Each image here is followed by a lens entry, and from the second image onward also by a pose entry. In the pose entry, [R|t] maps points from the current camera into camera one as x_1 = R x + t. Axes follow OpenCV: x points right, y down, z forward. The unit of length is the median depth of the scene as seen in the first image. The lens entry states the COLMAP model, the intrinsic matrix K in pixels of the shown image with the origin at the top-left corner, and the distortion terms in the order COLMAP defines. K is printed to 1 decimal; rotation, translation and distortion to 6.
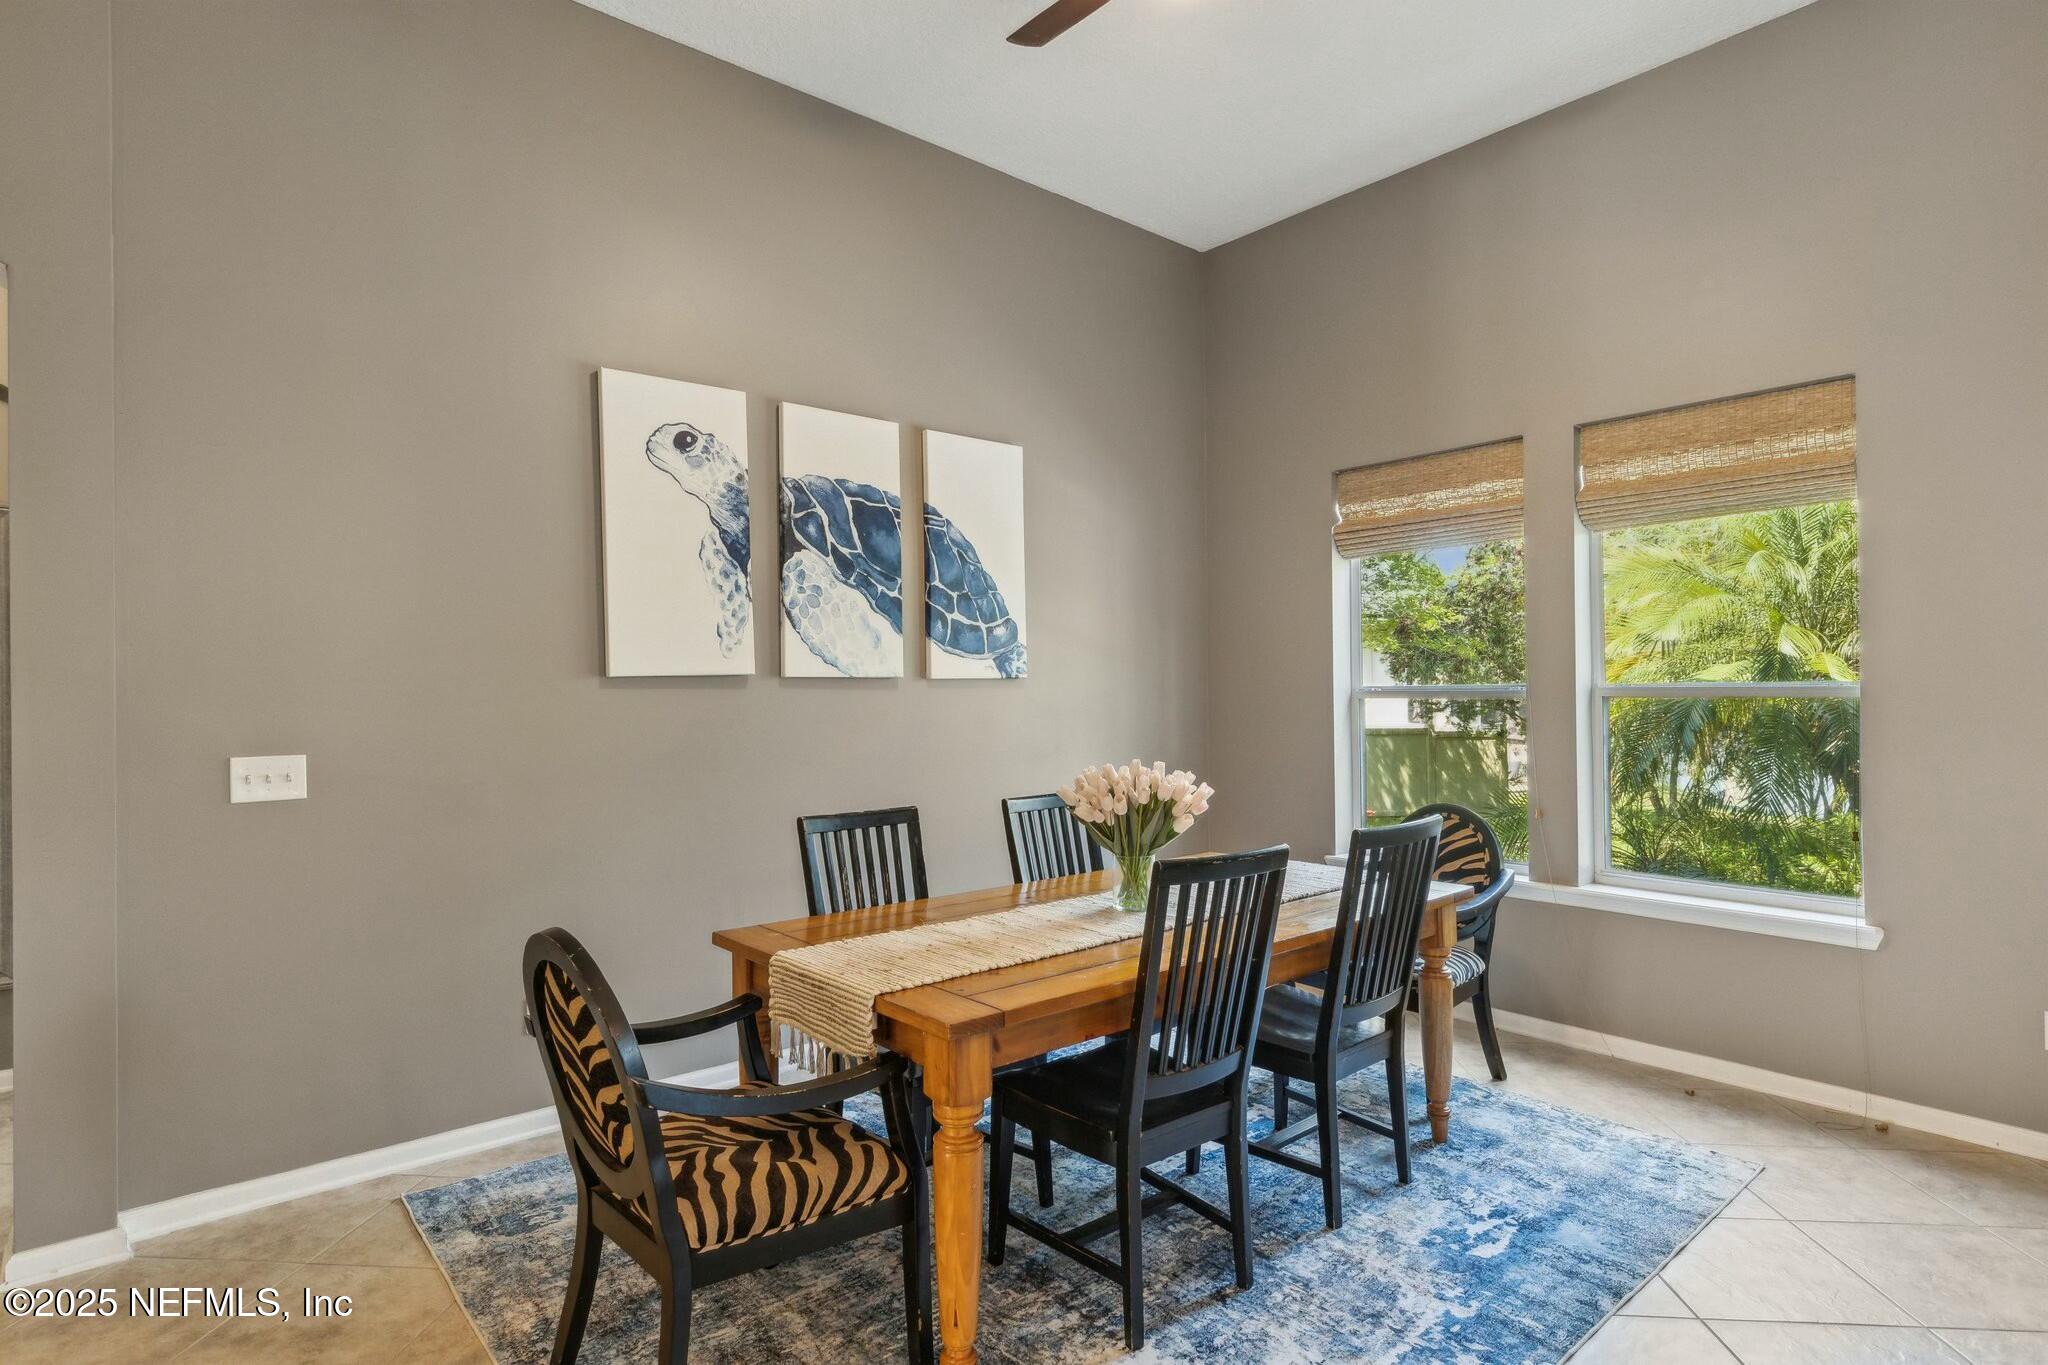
lens RADIAL K [[1053.2, 0, 1012.1], [0, 1053.2, 684.3], [0, 0, 1]] dist [0.001511, -0.003508]
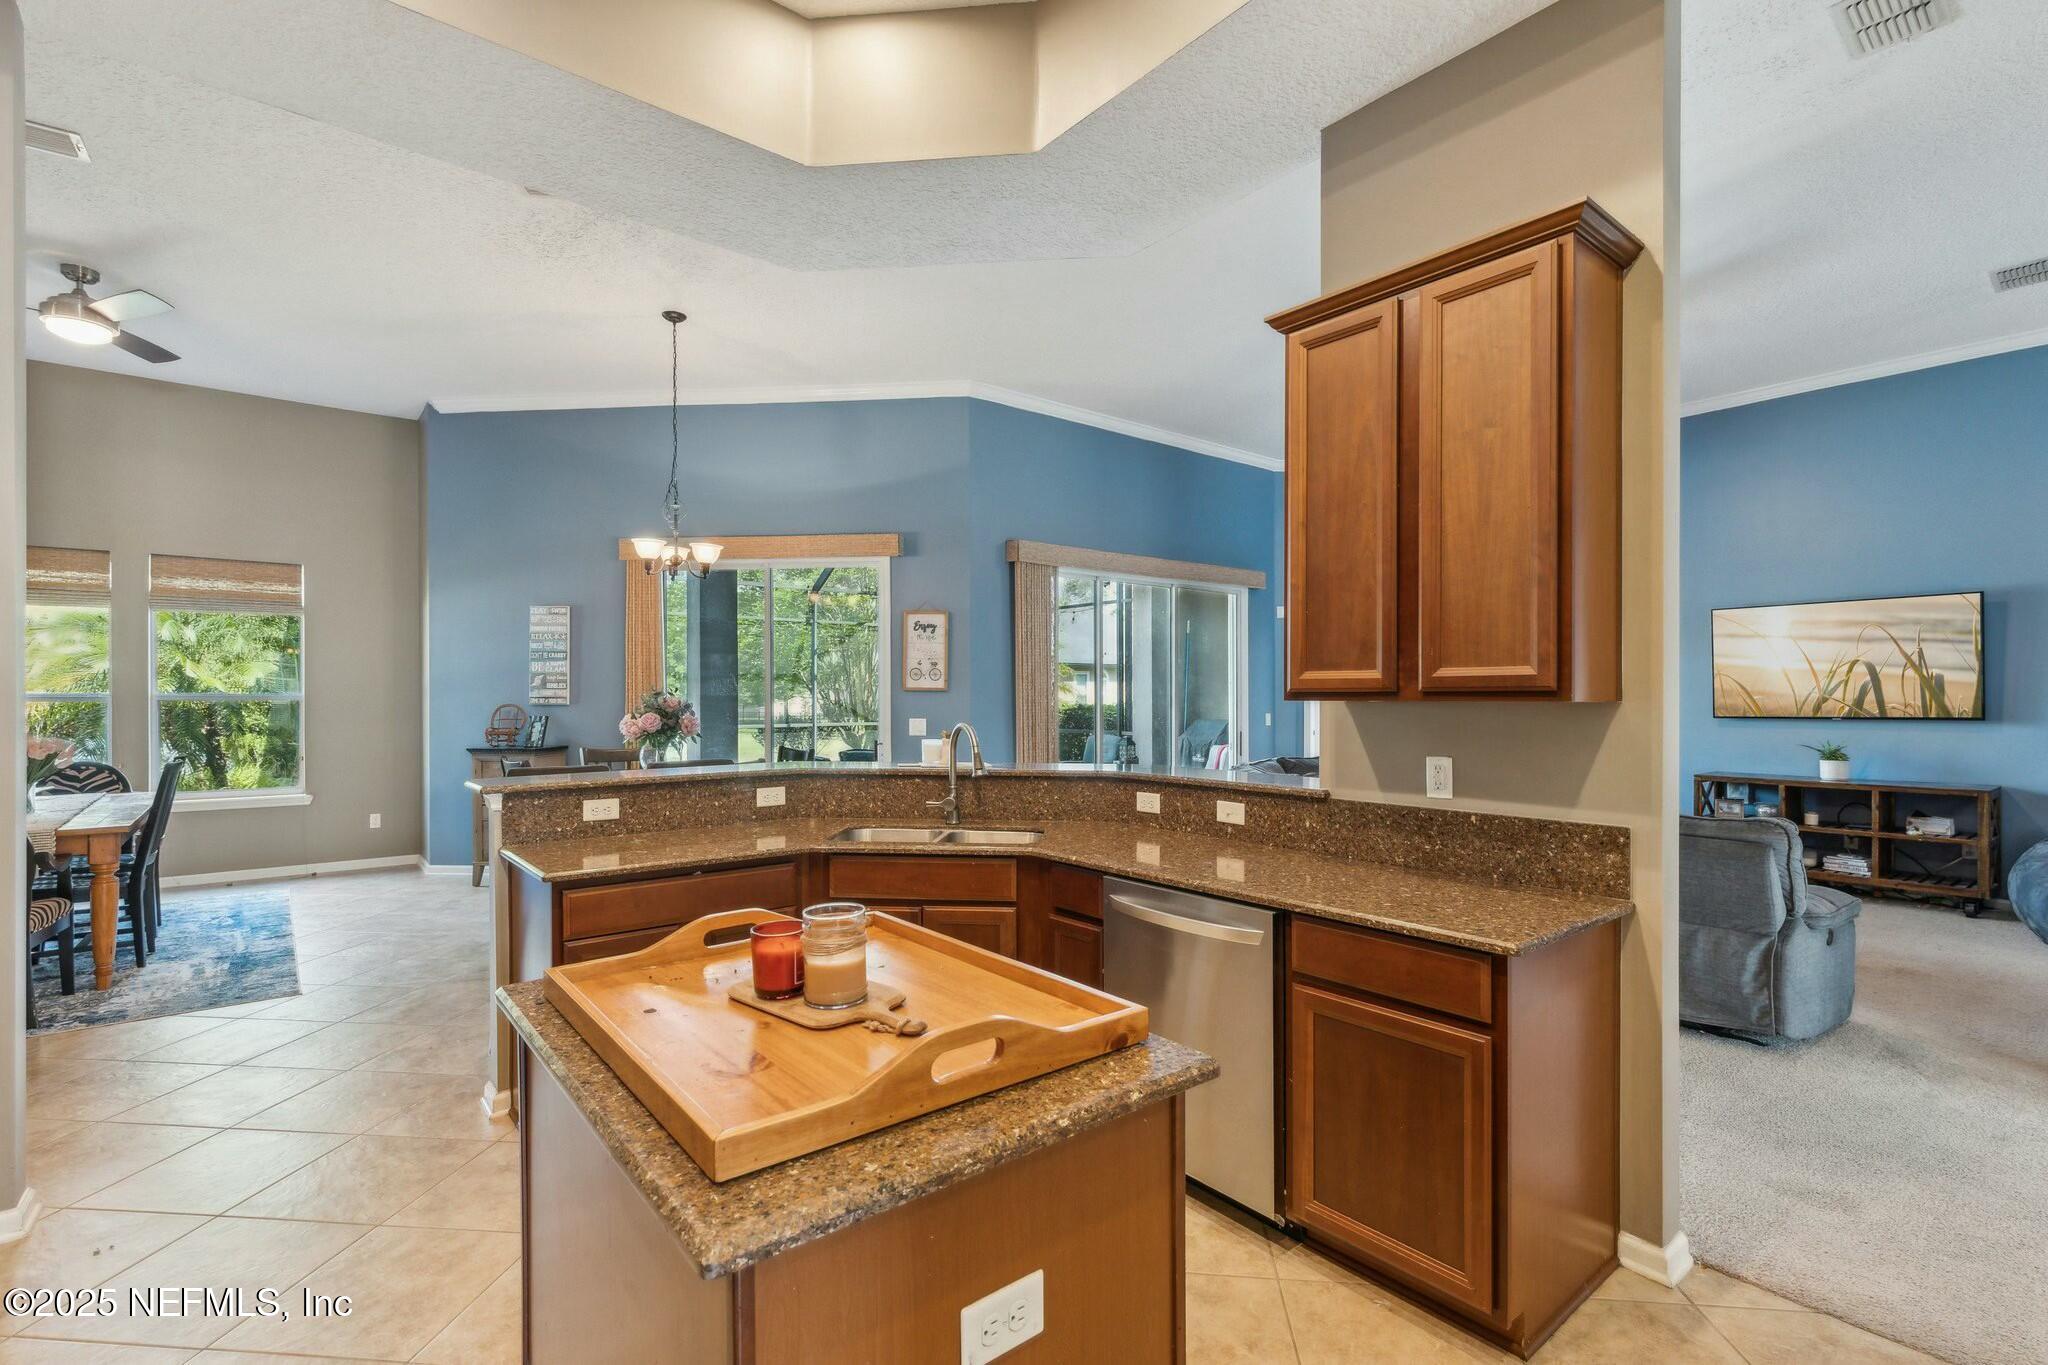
lens RADIAL K [[928.7, 0, 1035.6], [0, 928.7, 700.3], [0, 0, 1]] dist [0.004539, -0.000961]
pose [[0.008723, 0.001959, 0.999960, -1.136076], [-0.008868, 0.999959, -0.001882, 0.001354], [-0.999923, -0.008852, 0.008740, -0.600036]]
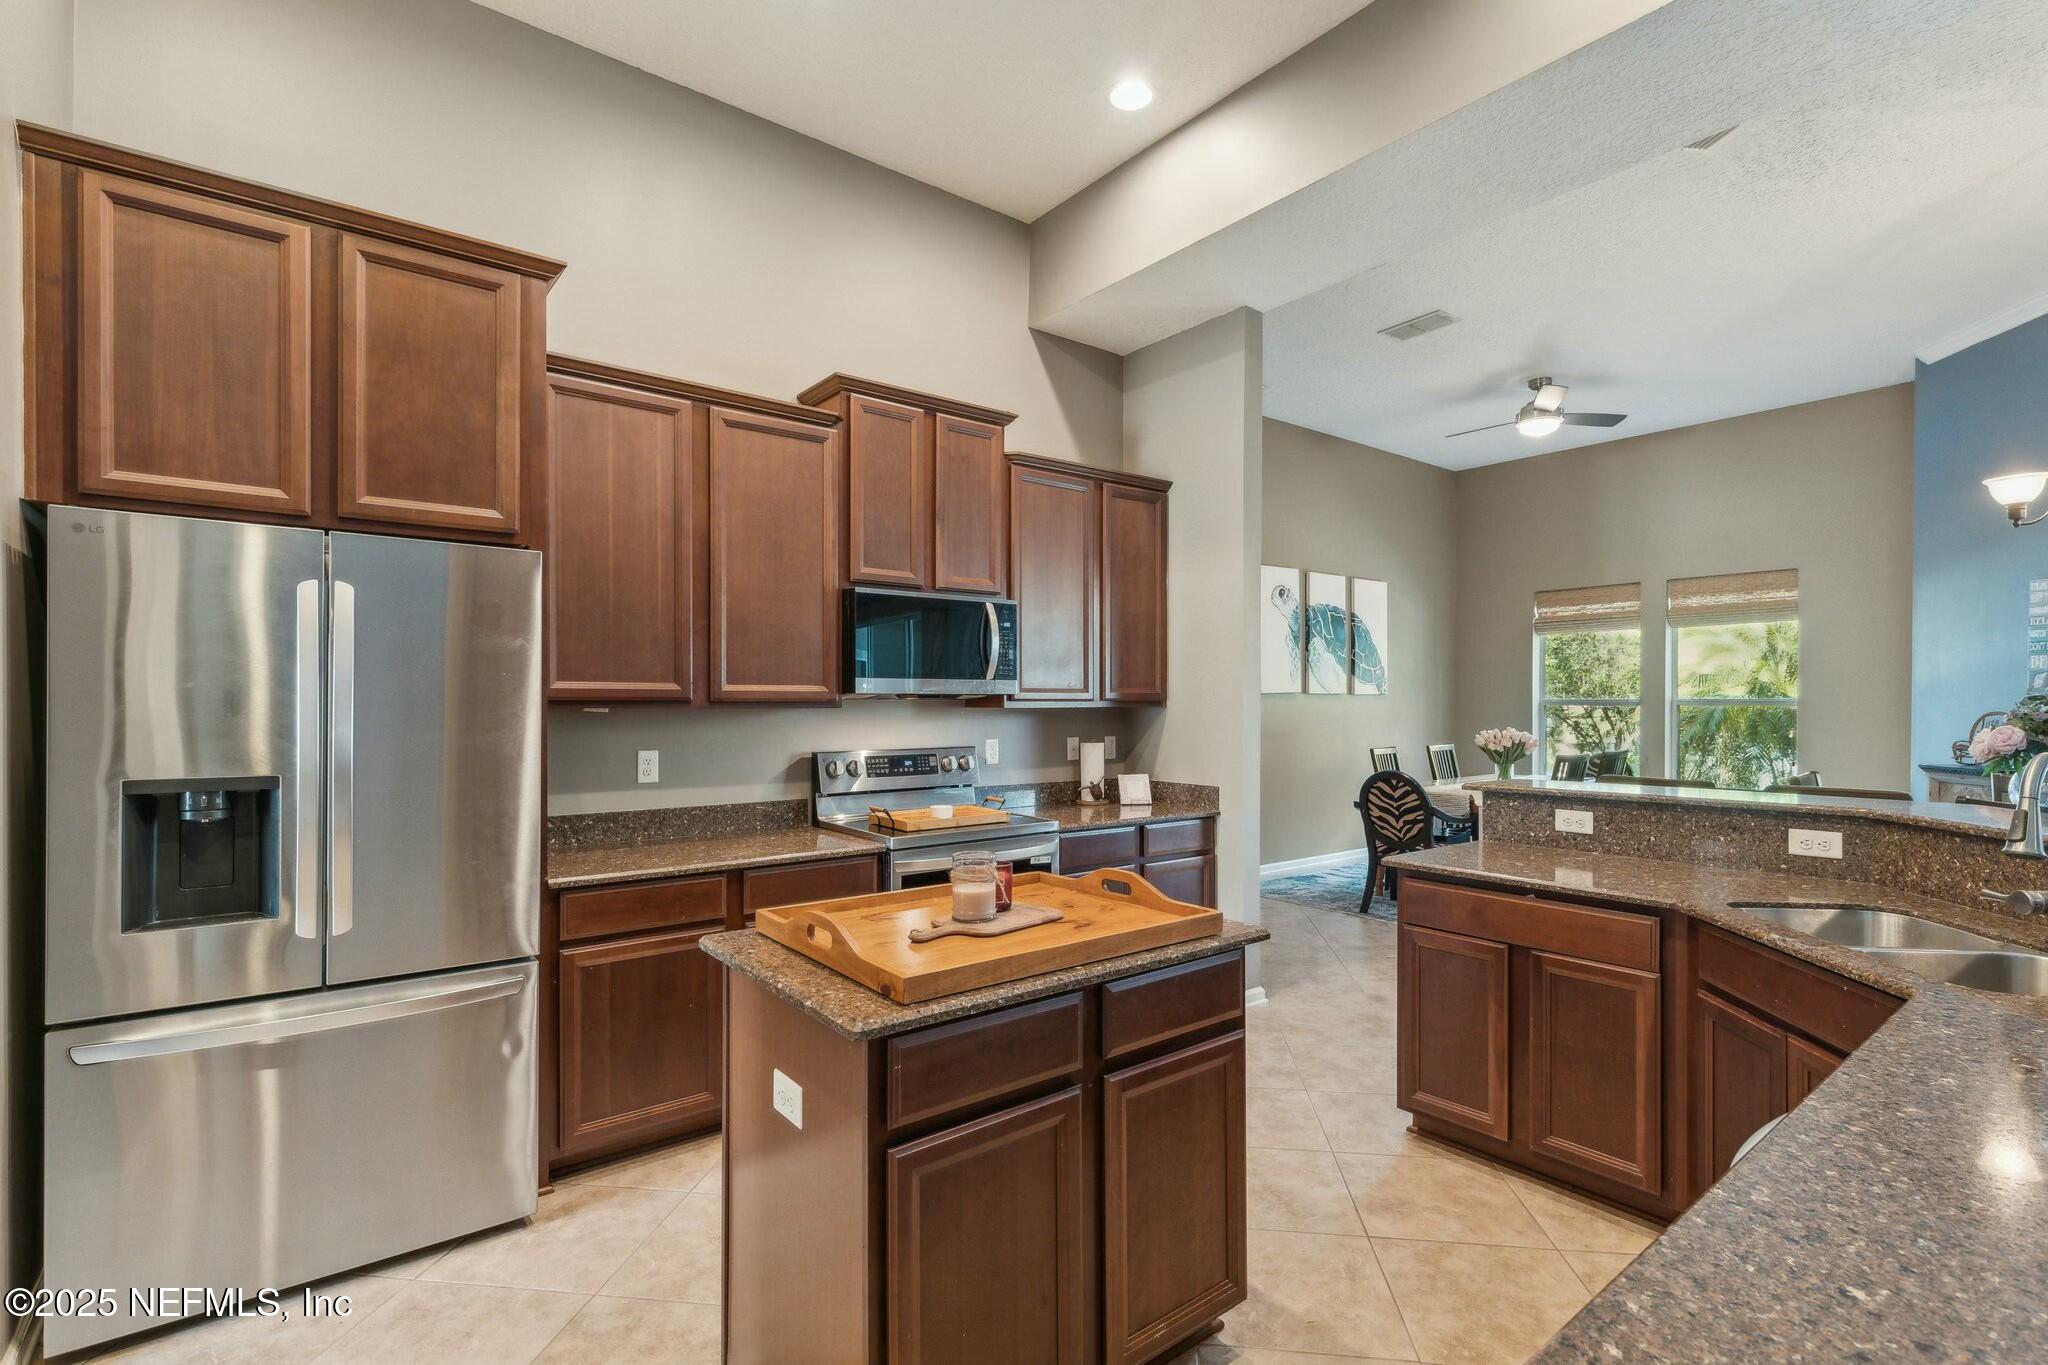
lens RADIAL K [[928.7, 0, 1029.9], [0, 928.7, 707.5], [0, 0, 1]] dist [0.004539, -0.000961]
pose [[0.999355, 0.006789, -0.035272, -0.740523], [-0.006221, 0.999849, 0.016197, -0.005472], [0.035377, -0.015967, 0.999246, -1.010215]]
